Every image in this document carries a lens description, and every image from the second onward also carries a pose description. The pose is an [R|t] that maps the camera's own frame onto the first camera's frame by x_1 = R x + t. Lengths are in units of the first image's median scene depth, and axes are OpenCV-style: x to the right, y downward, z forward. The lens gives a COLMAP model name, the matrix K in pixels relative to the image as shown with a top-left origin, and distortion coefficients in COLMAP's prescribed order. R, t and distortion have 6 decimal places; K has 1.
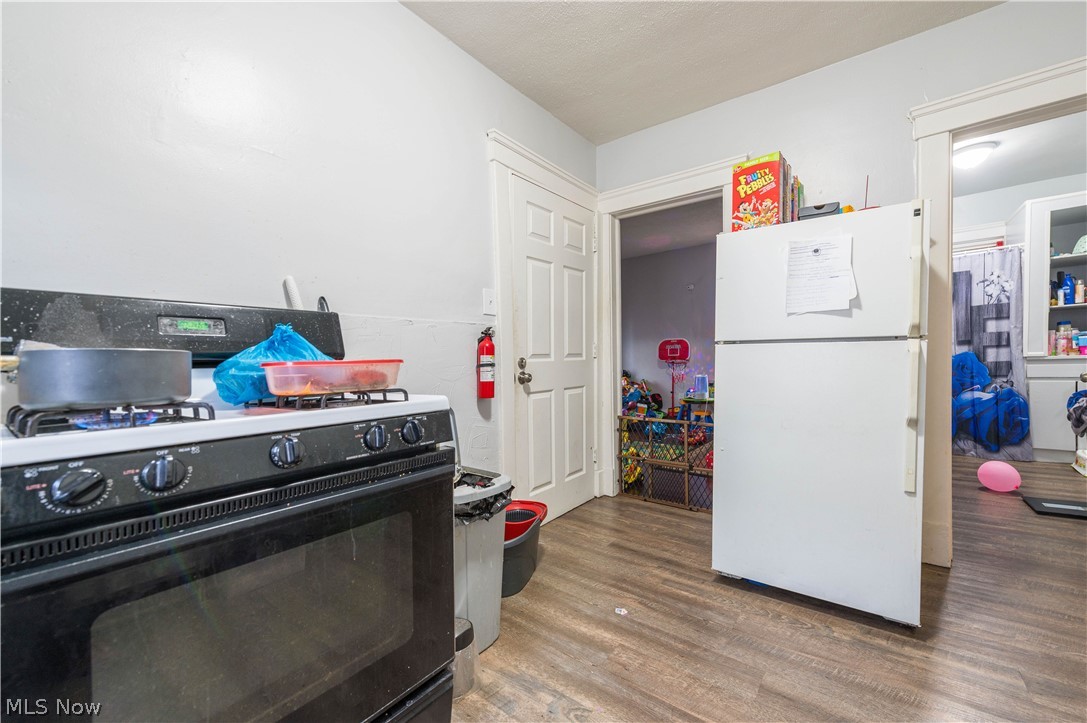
lens RADIAL K [[422.4, 0, 565.4], [0, 422.4, 374.4], [0, 0, 1]] dist [0.001449, 0.000054]
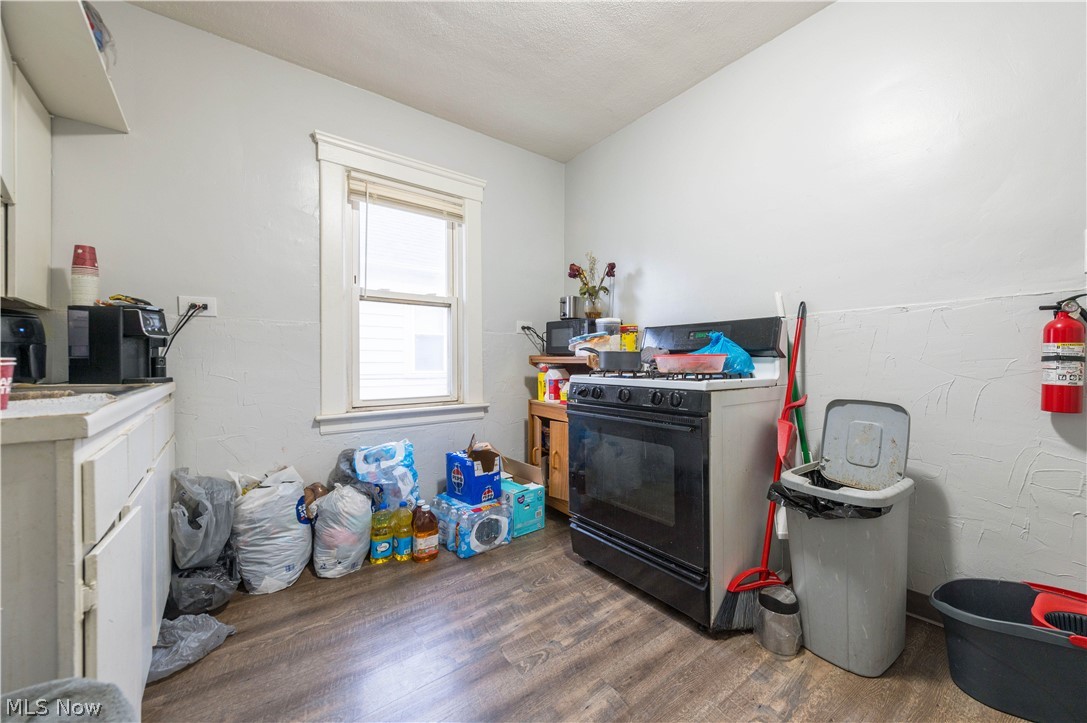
lens RADIAL K [[412.0, 0, 543.5], [0, 412.0, 361.5], [0, 0, 1]] dist [0.000743, -0.000187]
pose [[-0.286039, 0.028770, -0.957786, 0.927587], [-0.012773, 0.999346, 0.033833, -0.042584], [0.958133, 0.021912, -0.285485, 0.694461]]
